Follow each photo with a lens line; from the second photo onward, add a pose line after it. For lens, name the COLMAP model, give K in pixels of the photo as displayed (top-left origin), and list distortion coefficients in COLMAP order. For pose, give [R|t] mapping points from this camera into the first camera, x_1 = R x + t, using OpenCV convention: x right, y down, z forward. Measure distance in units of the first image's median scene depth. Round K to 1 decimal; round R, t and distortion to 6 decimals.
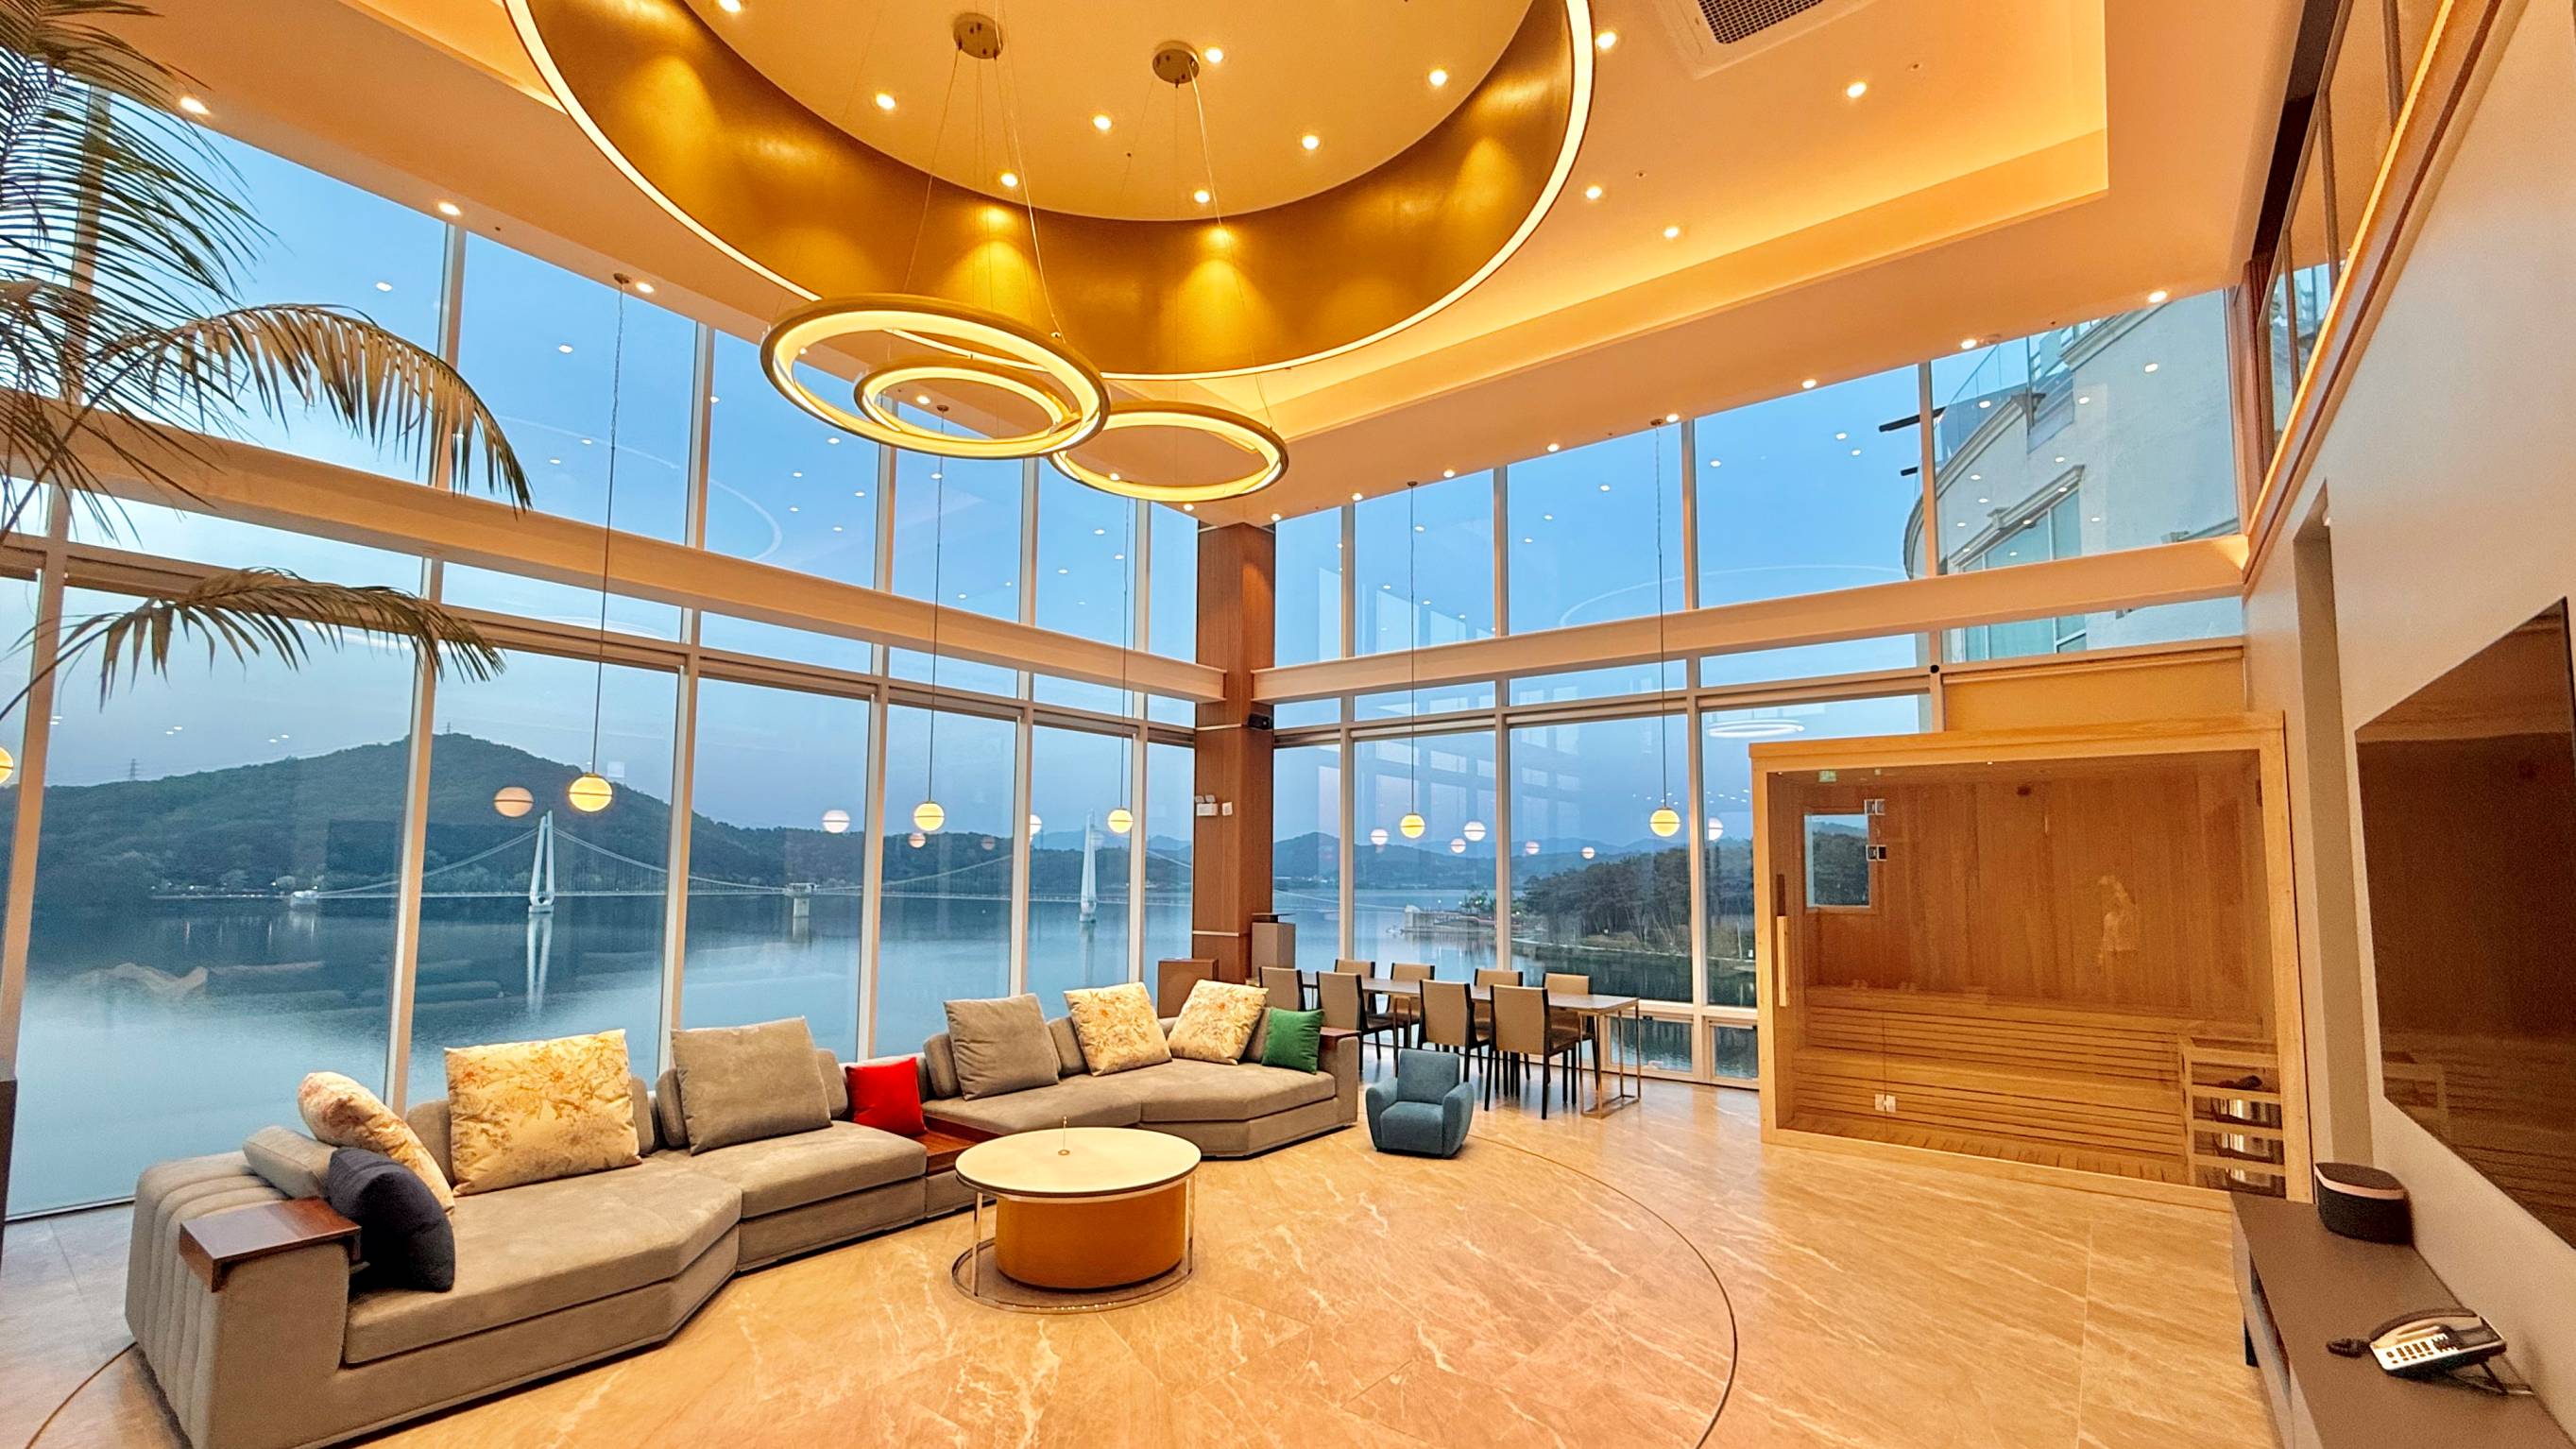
lens RADIAL K [[1075.3, 0, 1341.0], [0, 1075.3, 789.7], [0, 0, 1]] dist [-0.000235, 0.000126]
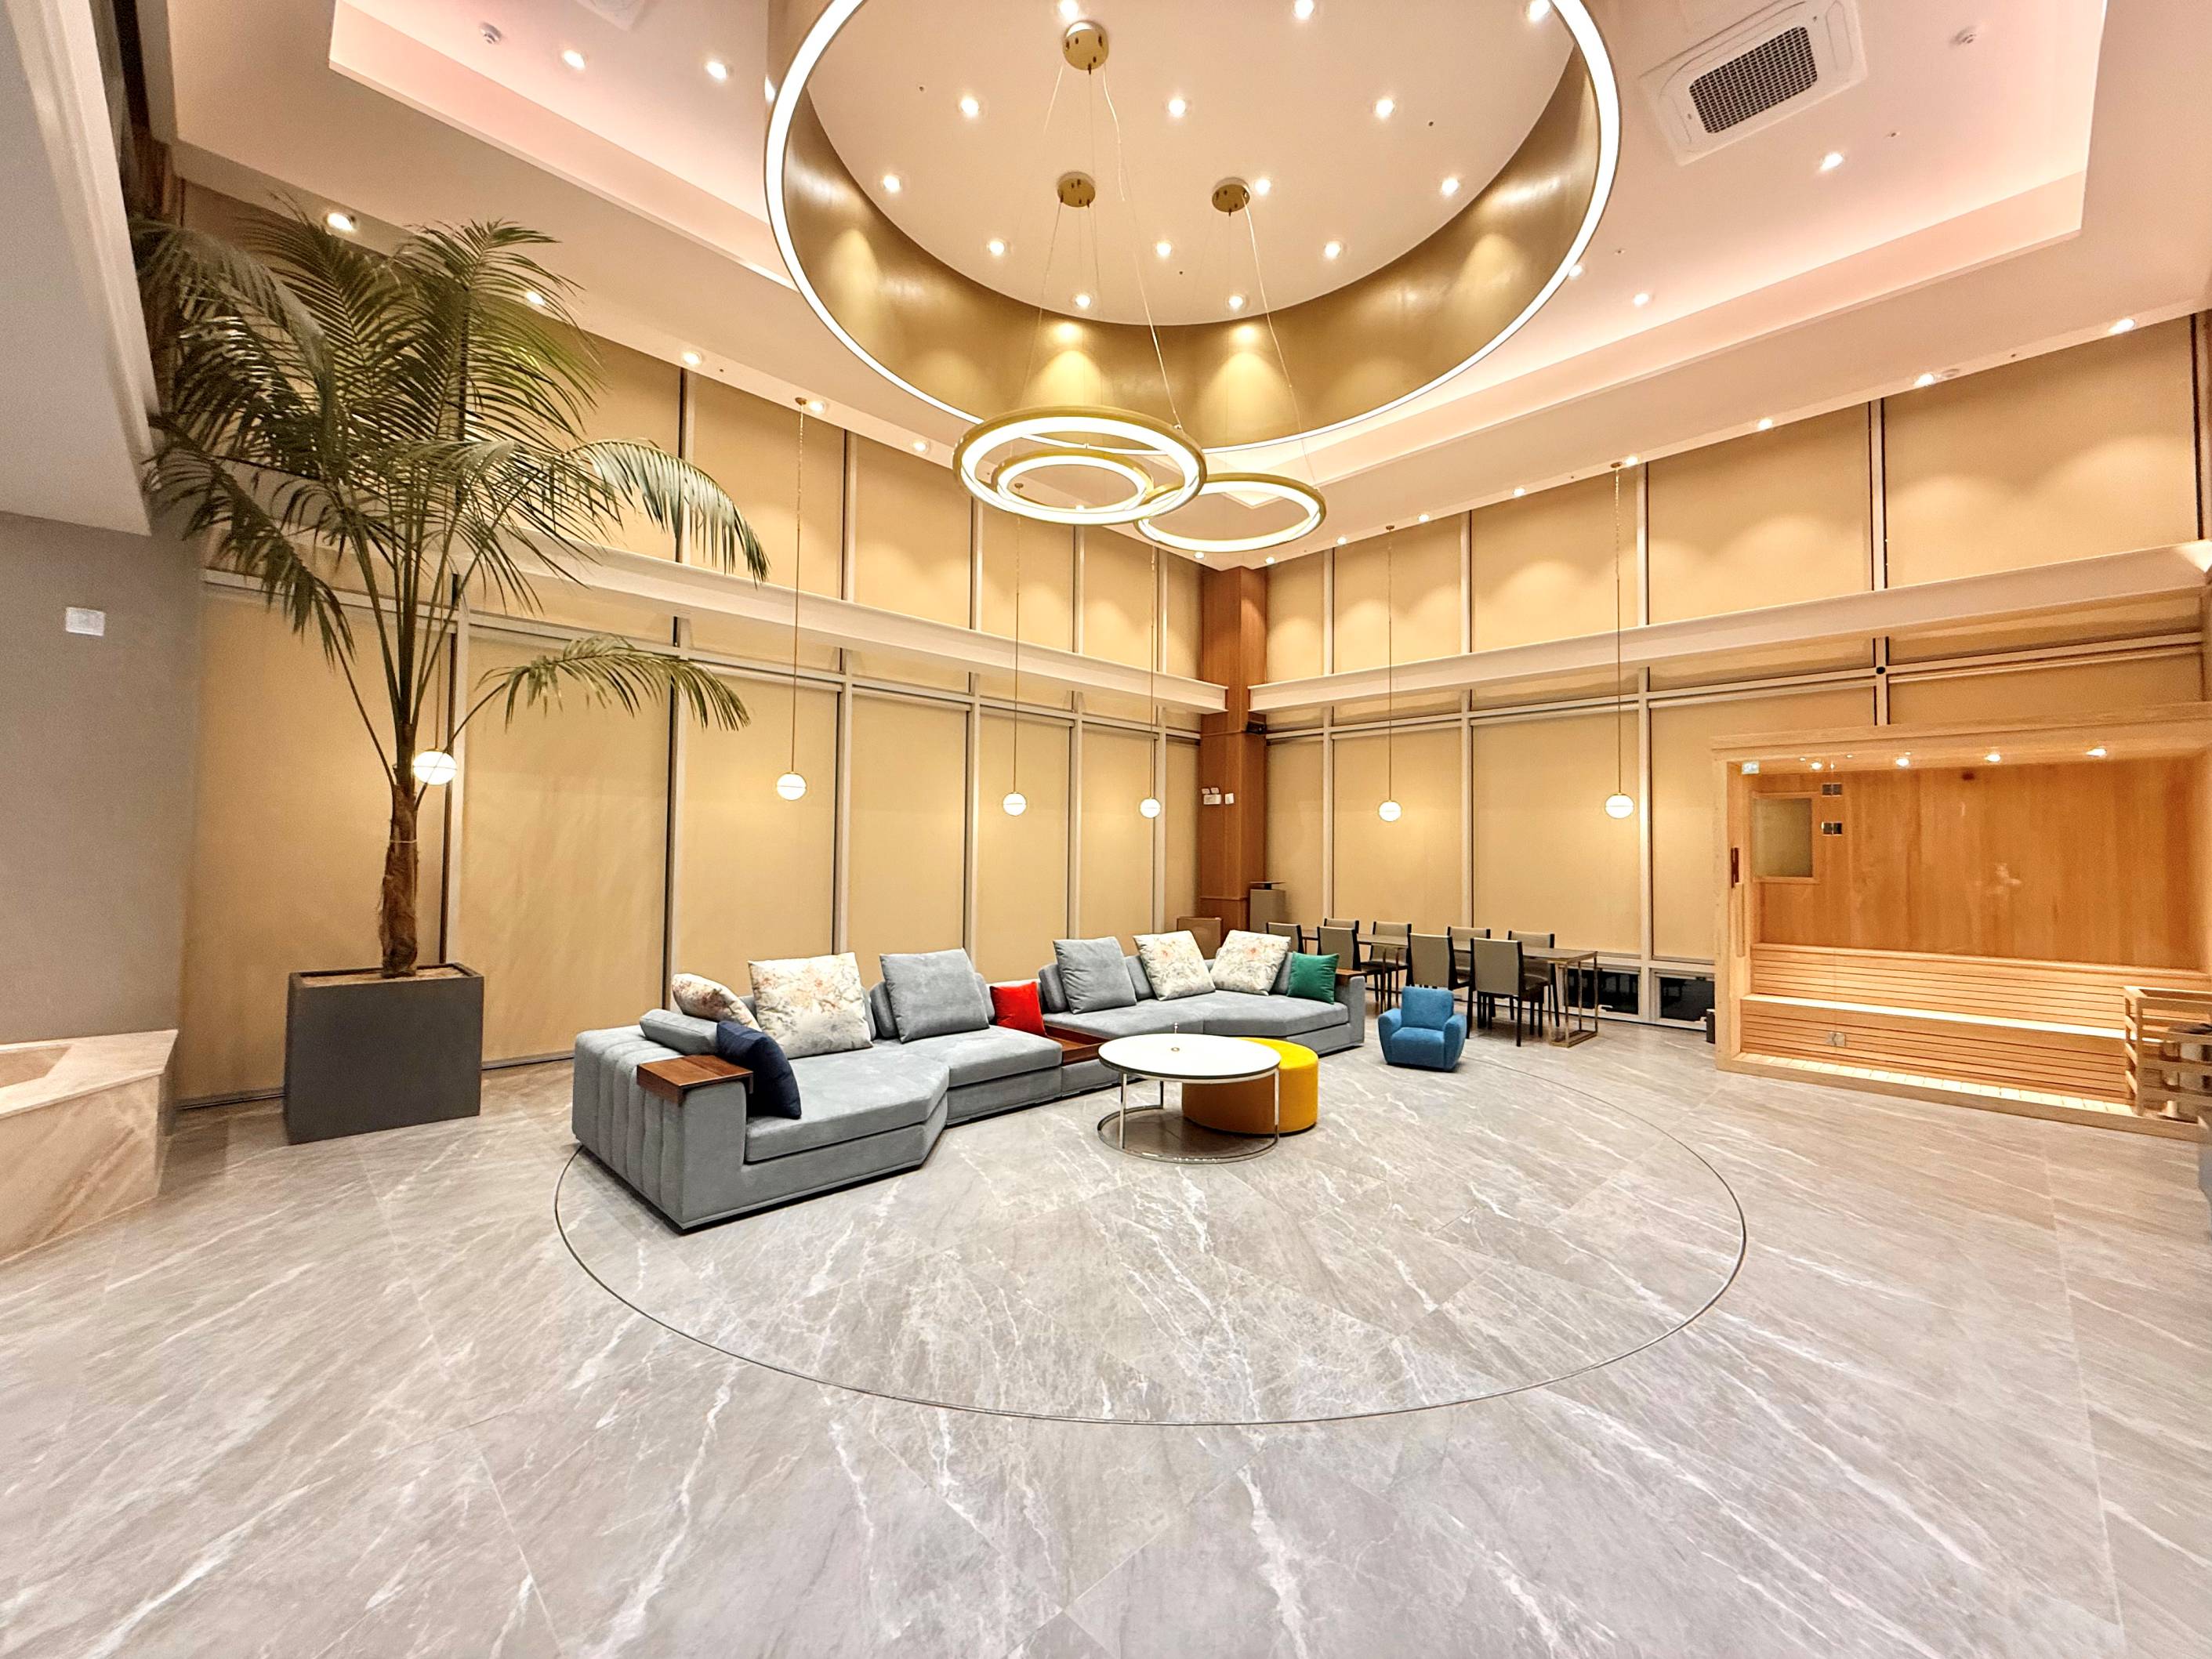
lens RADIAL K [[883.1, 0, 1153.7], [0, 883.1, 825.9], [0, 0, 1]] dist [-0.001076, 0.000266]
pose [[0.989844, 0.000007, -0.142157, -0.128886], [0.006187, 0.999051, 0.043124, 0.012857], [0.142022, -0.043566, 0.988904, -0.075748]]
